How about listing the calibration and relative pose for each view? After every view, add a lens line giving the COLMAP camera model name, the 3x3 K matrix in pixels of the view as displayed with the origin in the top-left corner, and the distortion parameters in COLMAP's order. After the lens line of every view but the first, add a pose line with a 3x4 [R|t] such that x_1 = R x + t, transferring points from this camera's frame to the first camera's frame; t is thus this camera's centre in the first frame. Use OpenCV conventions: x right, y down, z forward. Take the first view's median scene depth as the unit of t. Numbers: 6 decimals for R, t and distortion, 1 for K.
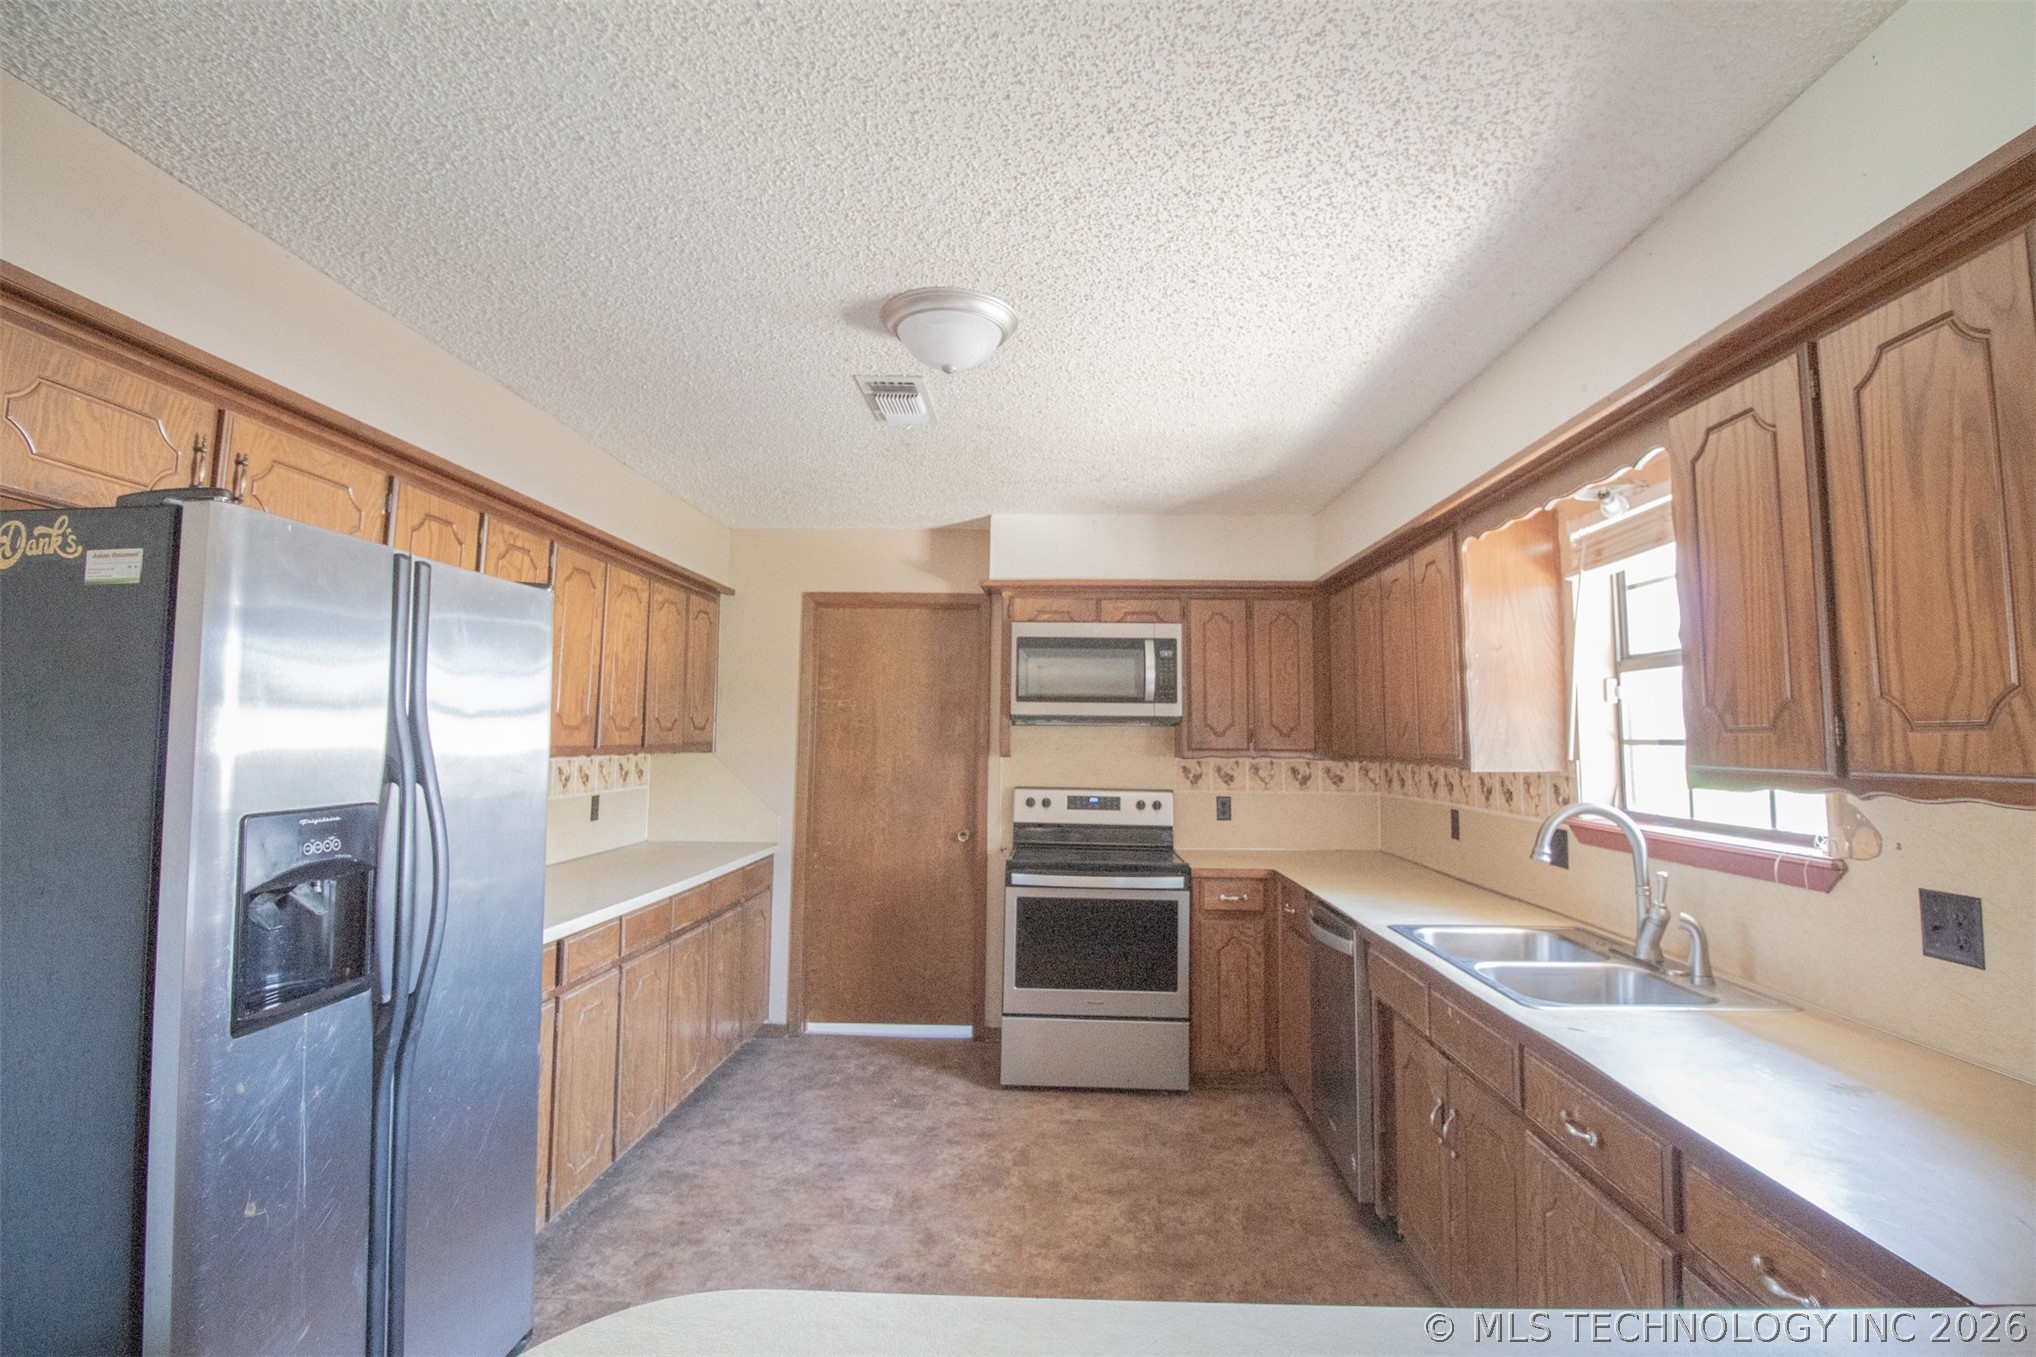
lens RADIAL K [[947.0, 0, 1037.2], [0, 947.0, 655.2], [0, 0, 1]] dist [0.005244, -0.014945]
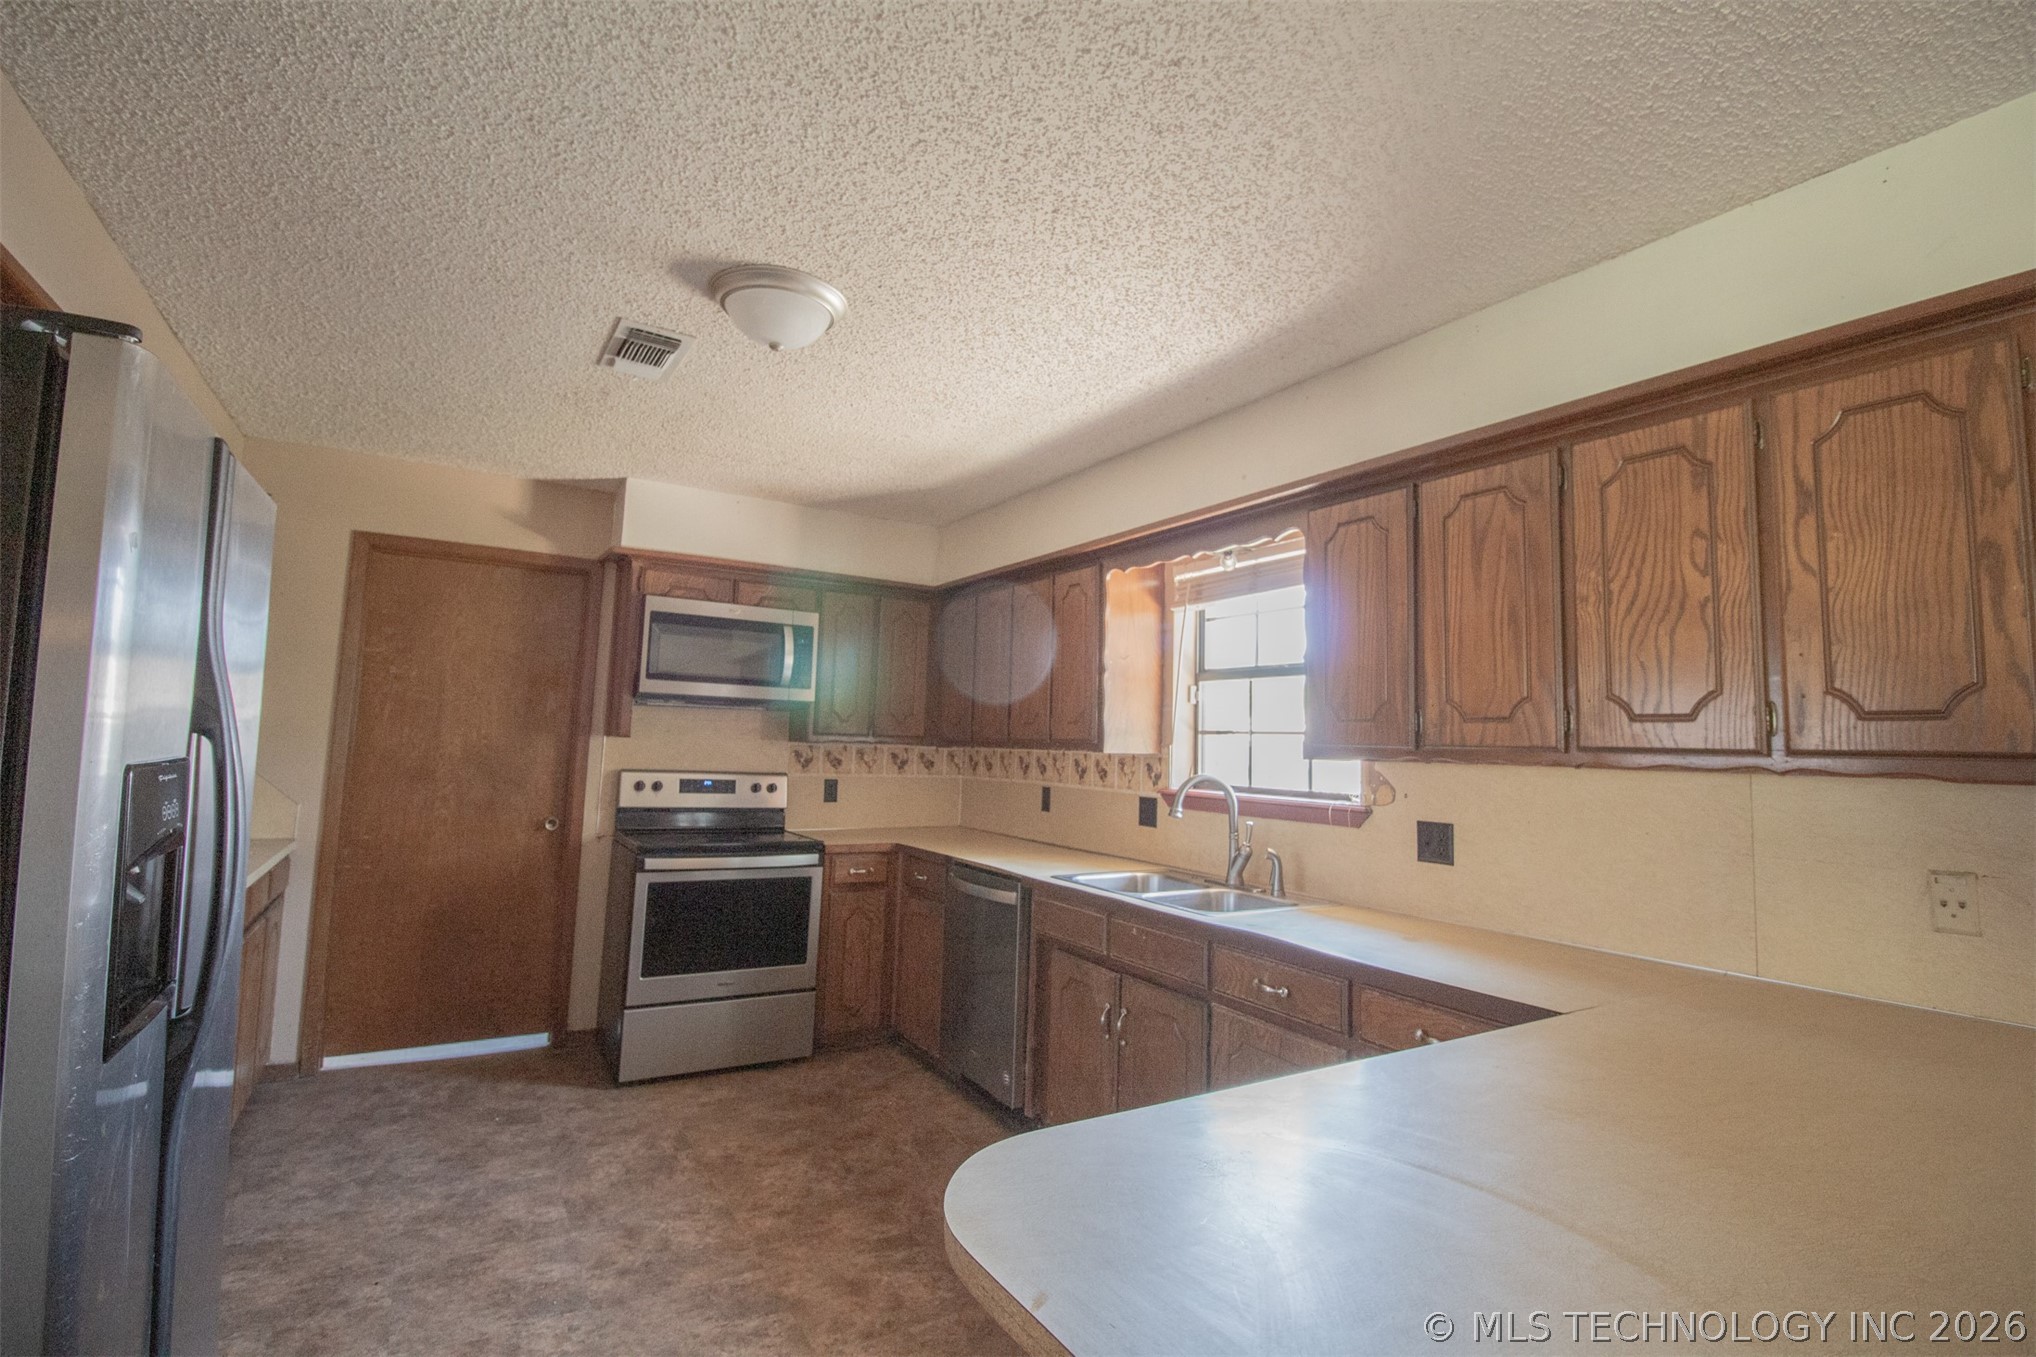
lens RADIAL K [[947.0, 0, 1037.2], [0, 947.0, 655.2], [0, 0, 1]] dist [0.005244, -0.014945]
pose [[0.832973, 0.069557, 0.548924, -0.250454], [-0.071461, 0.997282, -0.017931, 0.016680], [-0.548679, -0.024291, 0.835680, -0.007297]]
